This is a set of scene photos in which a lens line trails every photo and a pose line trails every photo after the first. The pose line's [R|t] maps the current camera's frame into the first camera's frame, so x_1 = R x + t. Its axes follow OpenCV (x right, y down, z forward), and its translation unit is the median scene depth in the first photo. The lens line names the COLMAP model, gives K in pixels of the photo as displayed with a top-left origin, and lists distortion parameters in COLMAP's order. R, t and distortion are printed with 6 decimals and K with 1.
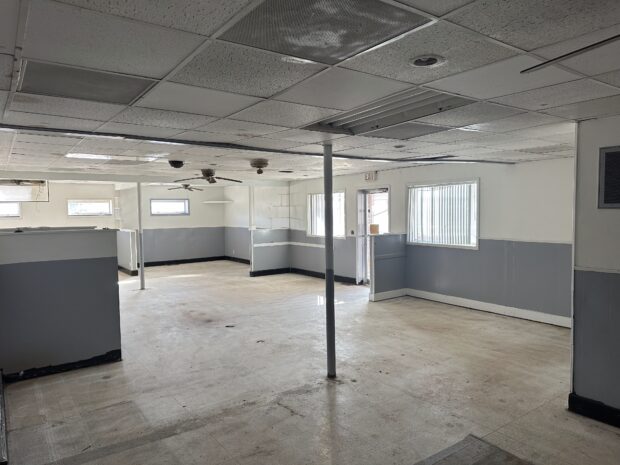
lens RADIAL K [[434.3, 0, 311.1], [0, 434.3, 235.2], [0, 0, 1]] dist [0.054217, -0.071561]
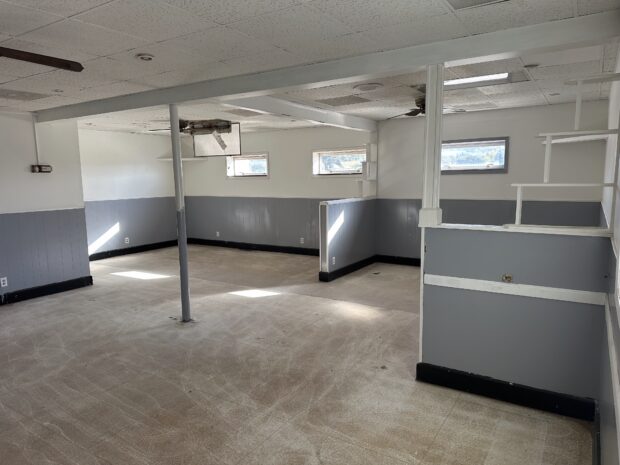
lens RADIAL K [[434.3, 0, 308.7], [0, 434.3, 234.1], [0, 0, 1]] dist [0.054217, -0.071561]
pose [[0.381161, 0.130567, -0.915242, 0.187186], [-0.043985, 0.991417, 0.123116, -0.068637], [0.923462, -0.006670, 0.383633, 1.428901]]
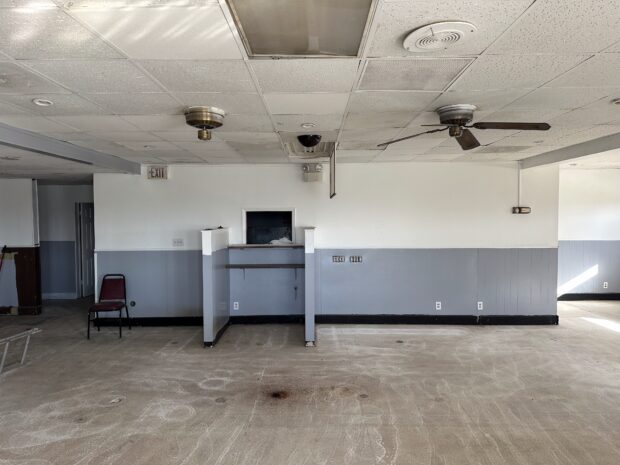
lens RADIAL K [[434.3, 0, 309.8], [0, 434.3, 235.7], [0, 0, 1]] dist [0.054217, -0.071561]
pose [[-0.585708, 0.055276, -0.808635, 0.229588], [-0.032598, 0.995258, 0.091644, -0.084932], [0.809866, 0.080037, -0.581129, 1.464474]]
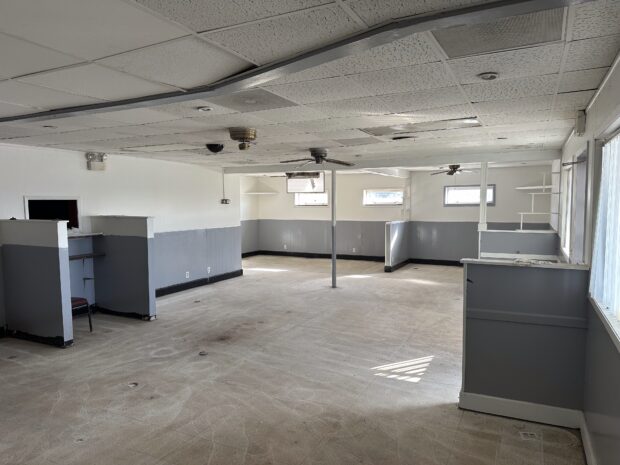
lens RADIAL K [[434.3, 0, 315.9], [0, 434.3, 235.5], [0, 0, 1]] dist [0.054217, -0.071561]
pose [[0.478118, 0.078765, -0.874757, 0.576358], [-0.053682, 0.996729, 0.060406, -0.056110], [0.876654, 0.018077, 0.480782, 0.812237]]
